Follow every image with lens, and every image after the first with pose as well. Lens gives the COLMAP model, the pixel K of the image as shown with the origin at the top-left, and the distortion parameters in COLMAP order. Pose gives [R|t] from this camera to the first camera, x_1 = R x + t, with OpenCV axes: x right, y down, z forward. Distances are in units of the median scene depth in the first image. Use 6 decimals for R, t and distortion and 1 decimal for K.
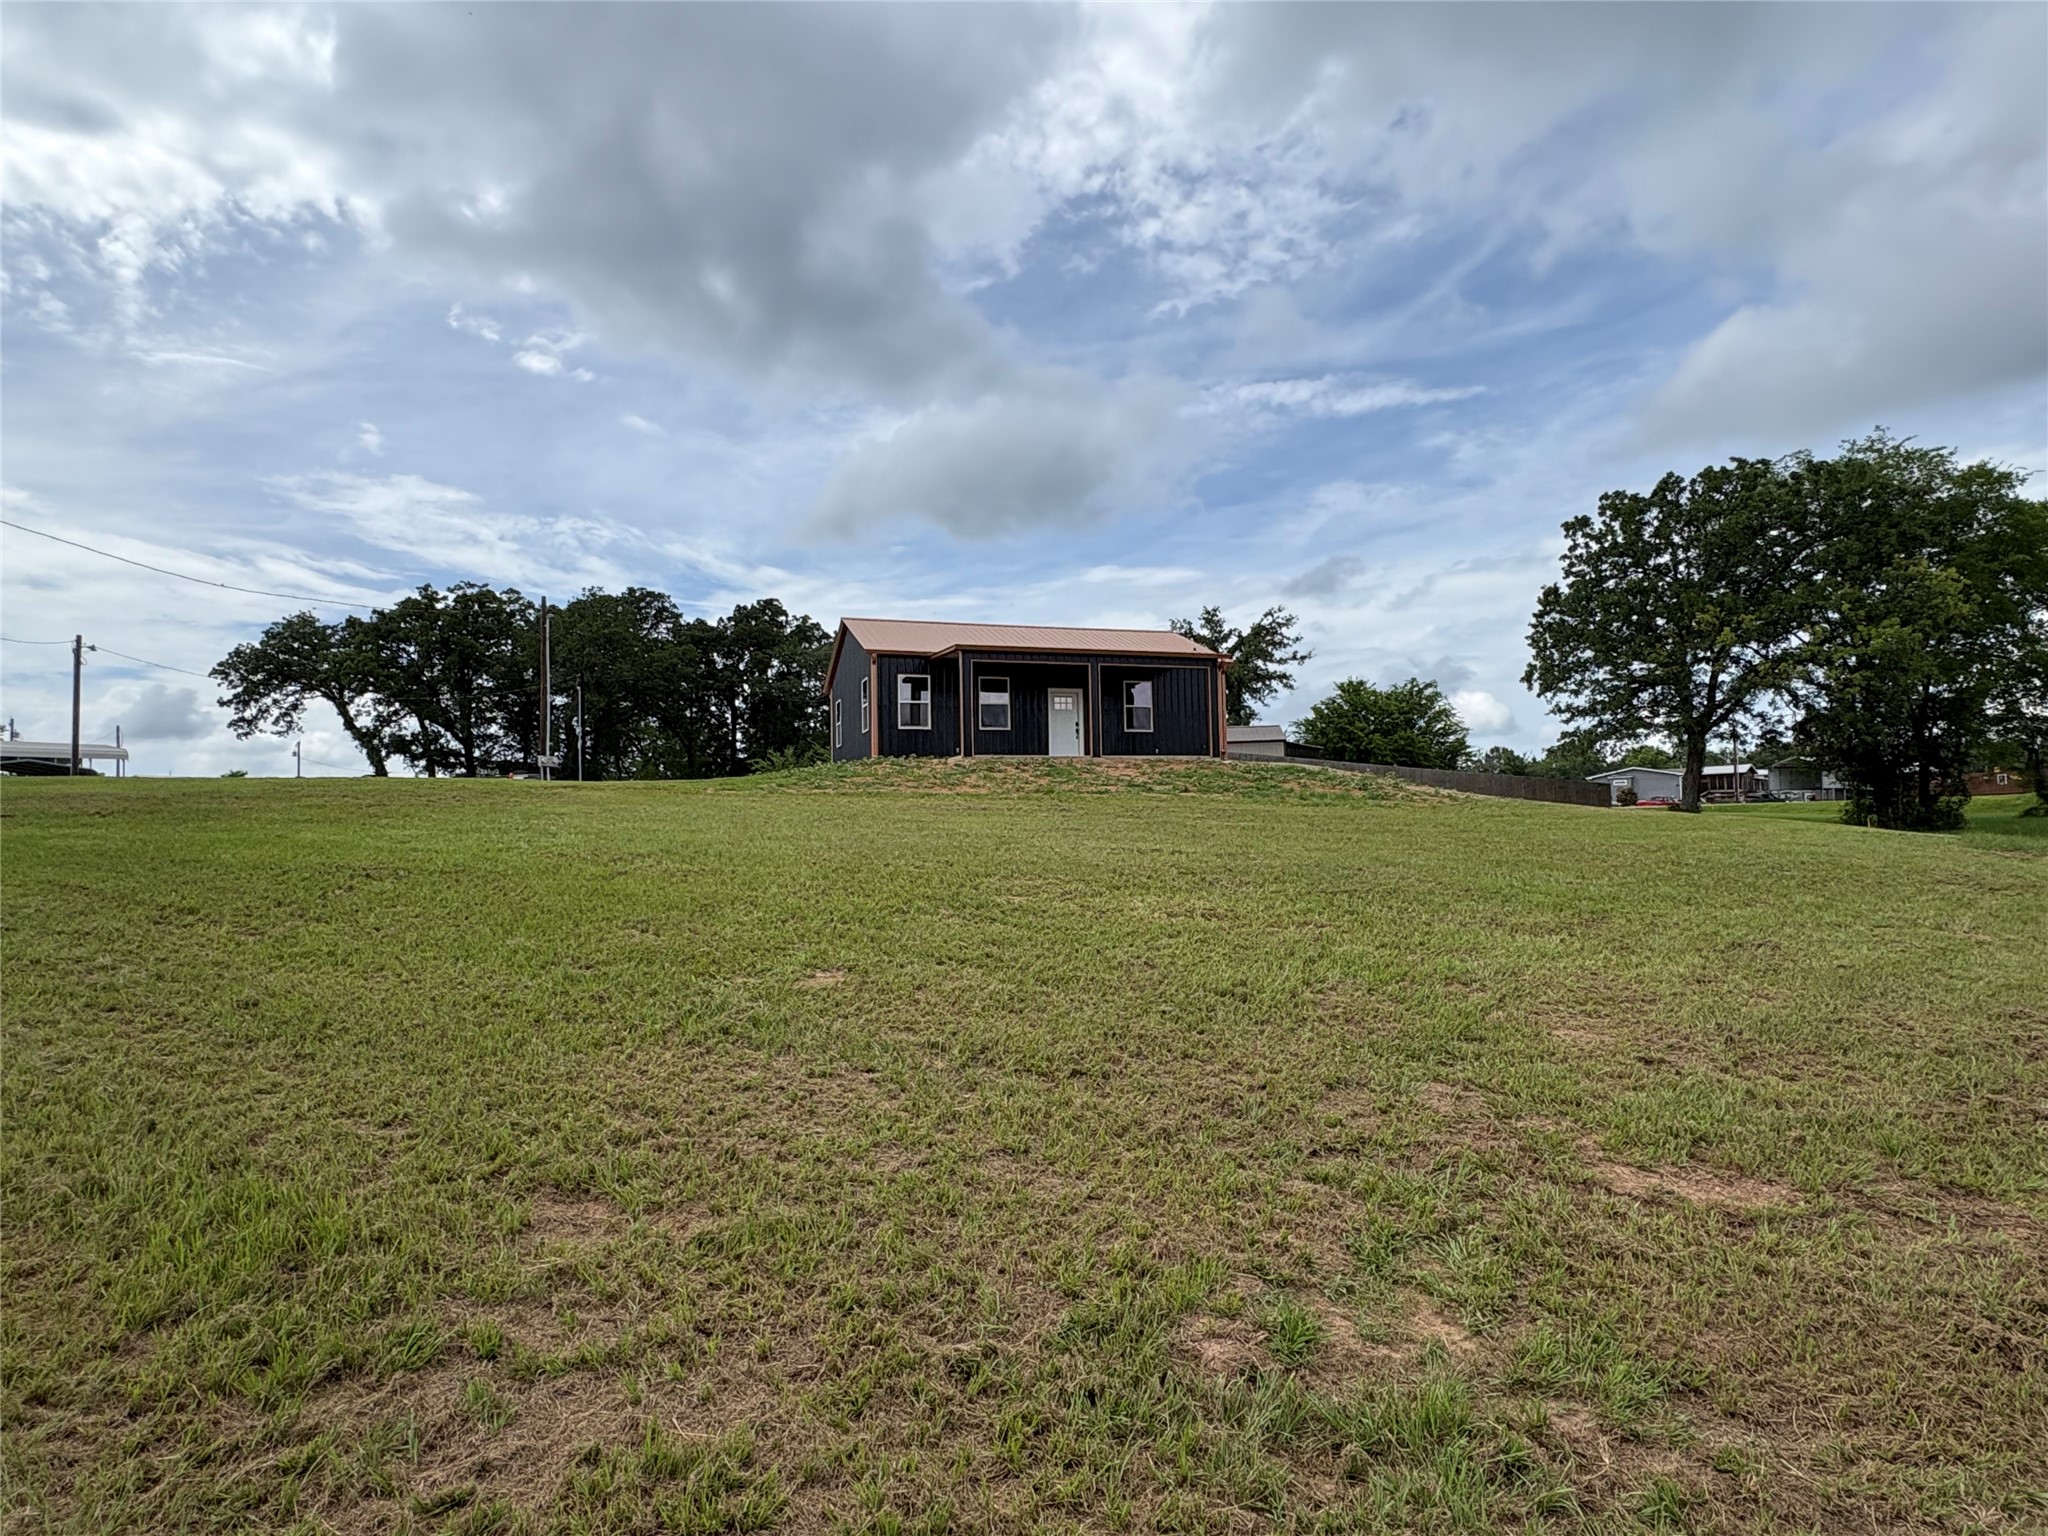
lens RADIAL K [[1133.4, 0, 1024.0], [0, 1133.4, 768.0], [0, 0, 1]] dist [-0.003655, -0.000508]
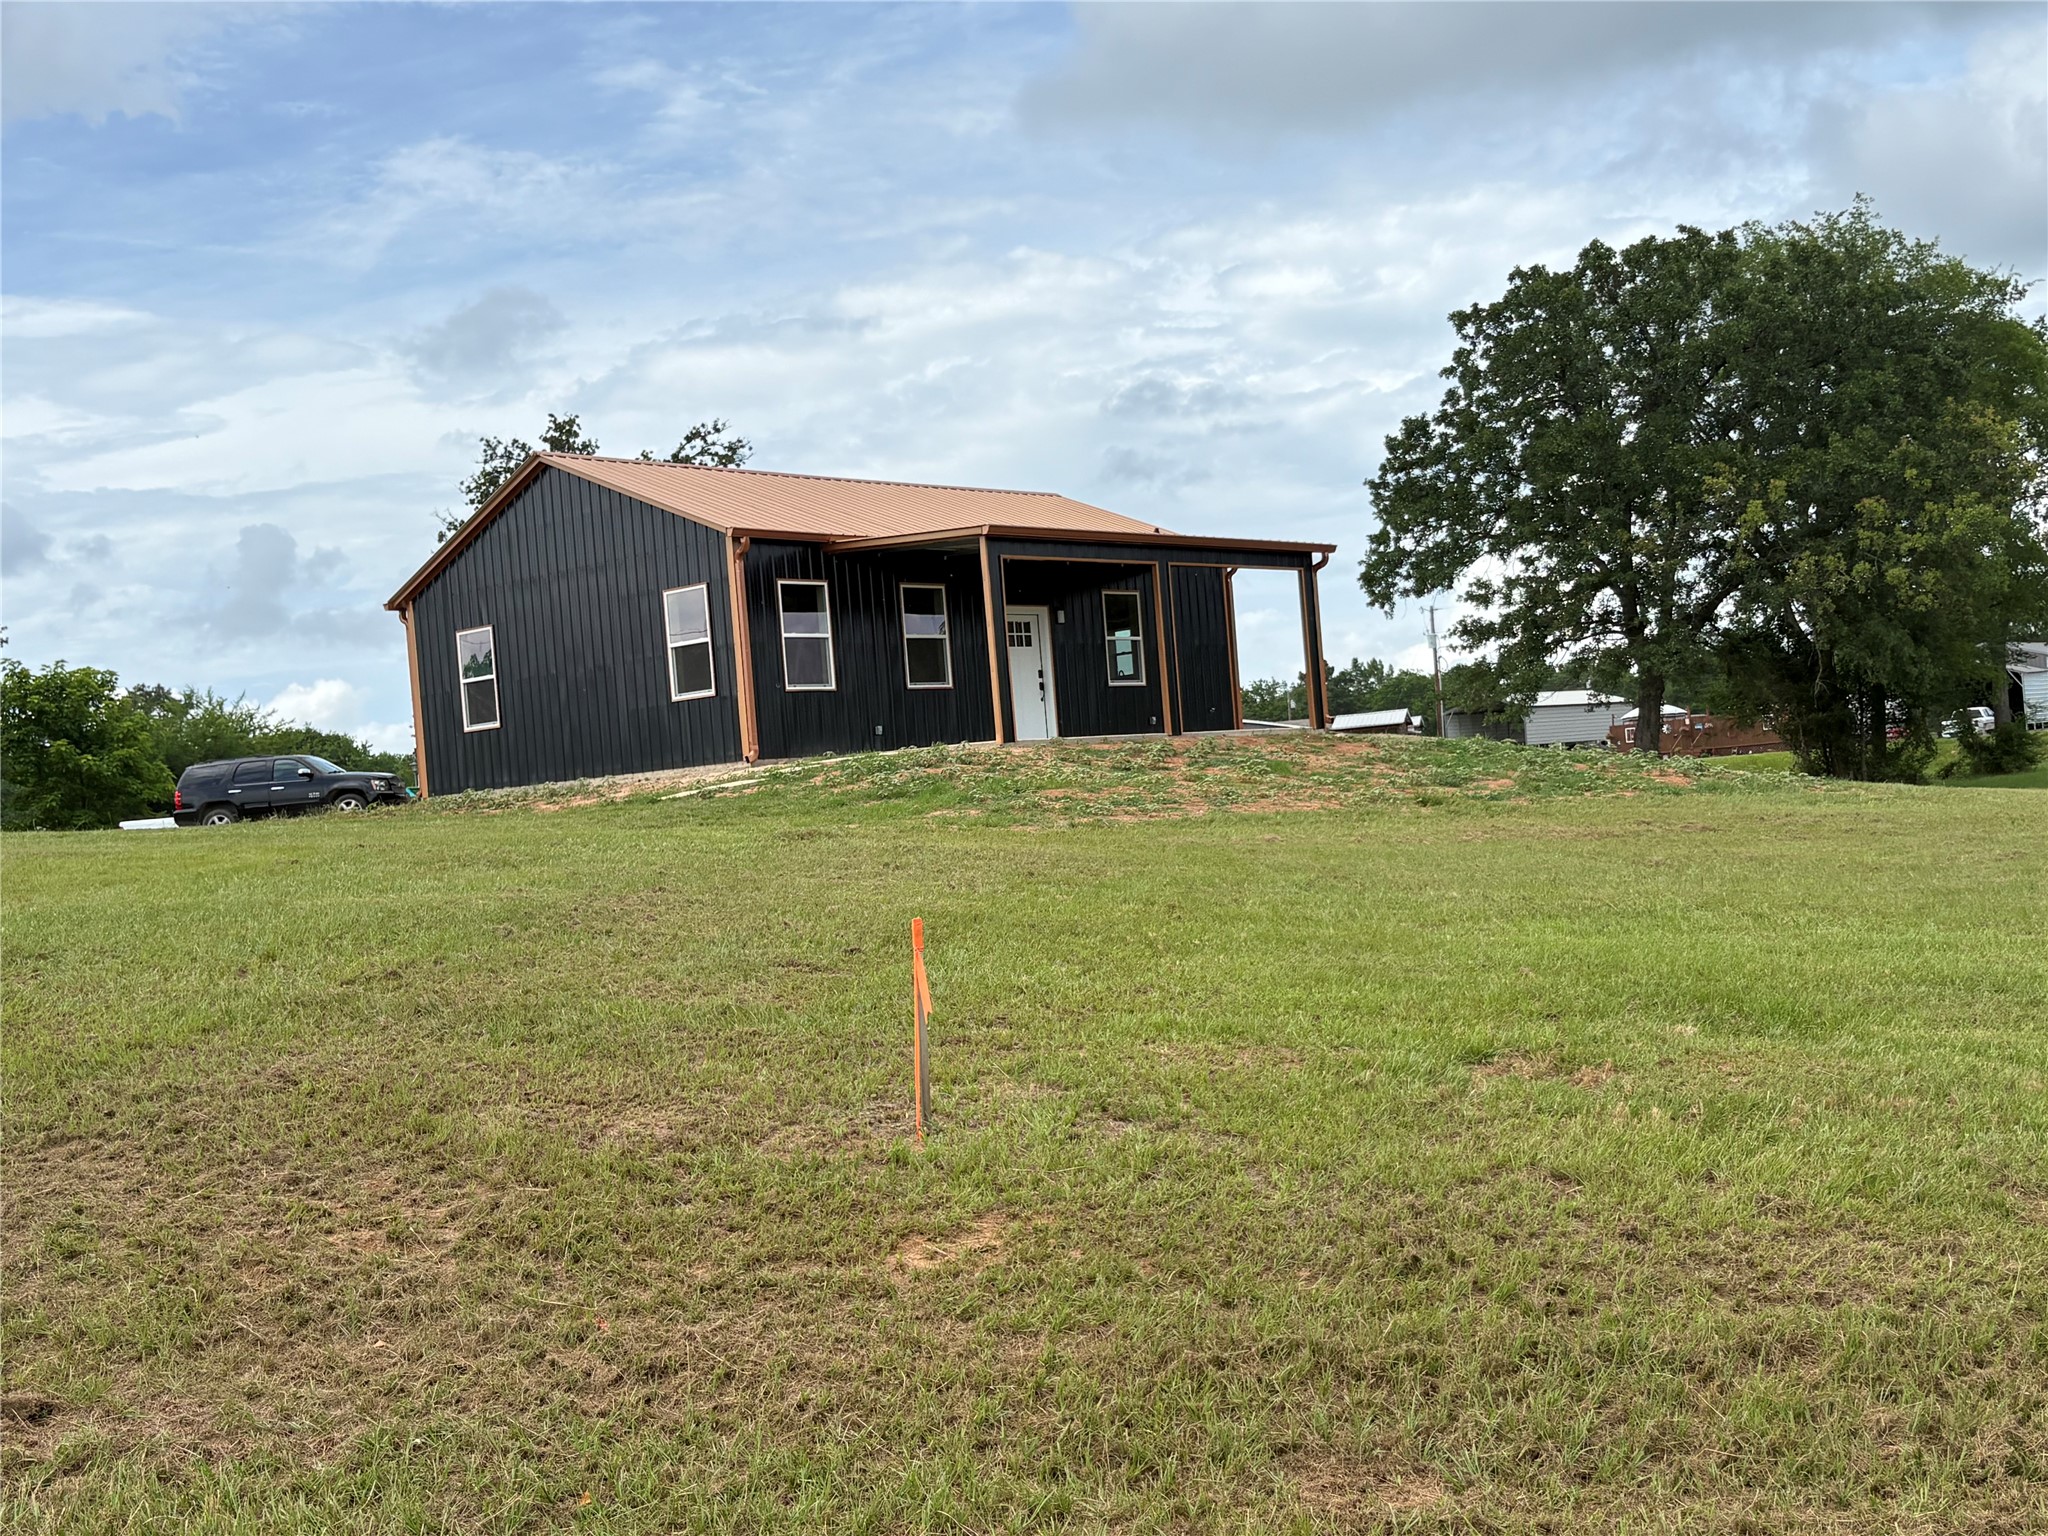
lens RADIAL K [[2392.2, 0, 1024.0], [0, 2392.2, 768.0], [0, 0, 1]] dist [-0.004230, 0.005408]
pose [[0.857682, -0.040643, 0.512572, -0.358576], [0.034082, 0.999173, 0.022197, -0.014303], [-0.513050, -0.001569, 0.858357, 0.045383]]
